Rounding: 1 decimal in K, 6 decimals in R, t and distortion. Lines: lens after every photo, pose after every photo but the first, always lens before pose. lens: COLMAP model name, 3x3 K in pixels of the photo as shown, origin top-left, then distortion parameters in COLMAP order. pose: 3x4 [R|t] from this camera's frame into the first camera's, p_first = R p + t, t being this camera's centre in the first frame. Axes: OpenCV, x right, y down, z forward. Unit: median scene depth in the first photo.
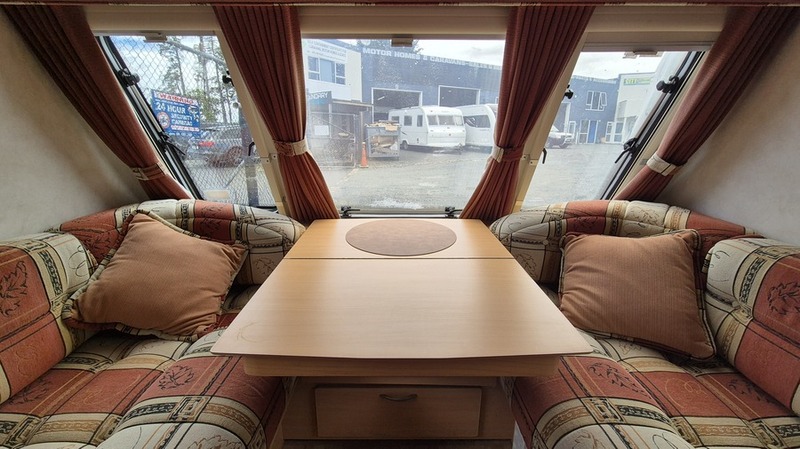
lens RADIAL K [[328.8, 0, 394.2], [0, 328.8, 218.2], [0, 0, 1]] dist [0.001149, -0.000004]
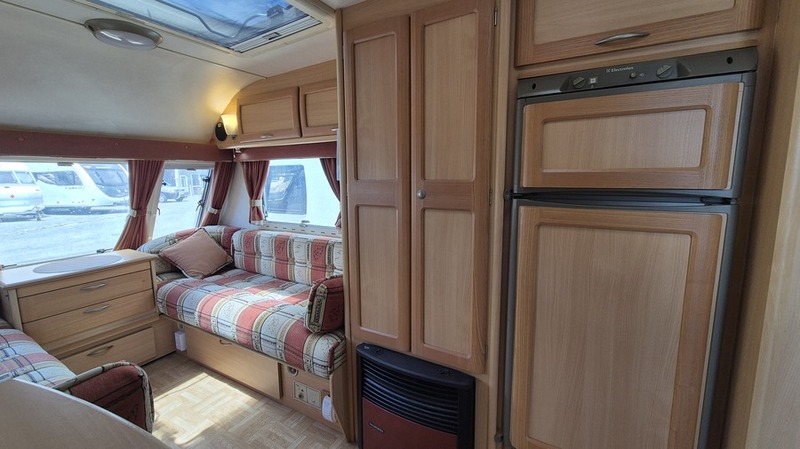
lens RADIAL K [[328.8, 0, 394.2], [0, 328.8, 218.2], [0, 0, 1]] dist [0.001149, -0.000004]
pose [[0.503068, -0.125054, 0.855151, -0.537504], [0.251900, 0.967730, -0.006671, 0.222461], [-0.826722, 0.218768, 0.518336, -1.205414]]
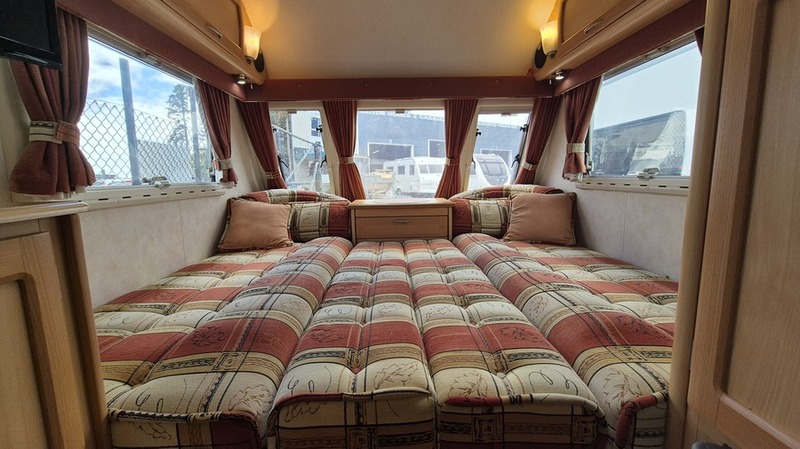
lens RADIAL K [[328.8, 0, 394.2], [0, 328.8, 218.2], [0, 0, 1]] dist [0.001149, -0.000004]
pose [[0.999637, -0.020996, 0.016898, -0.052245], [0.023334, 0.987979, -0.152814, 0.398905], [-0.013487, 0.153153, 0.988110, -0.838378]]
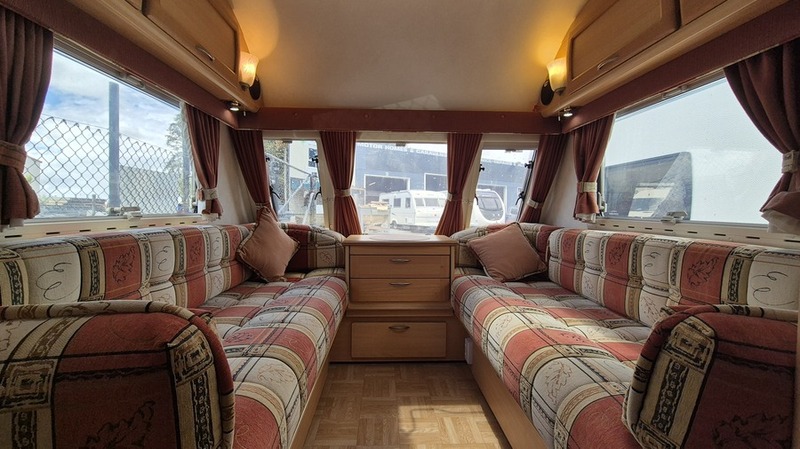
lens RADIAL K [[328.8, 0, 394.2], [0, 328.8, 218.2], [0, 0, 1]] dist [0.001149, -0.000004]
pose [[0.999410, 0.006558, 0.033726, -0.066117], [0.001976, 0.969015, -0.246993, 0.352397], [-0.034301, 0.246914, 0.968430, -0.730308]]
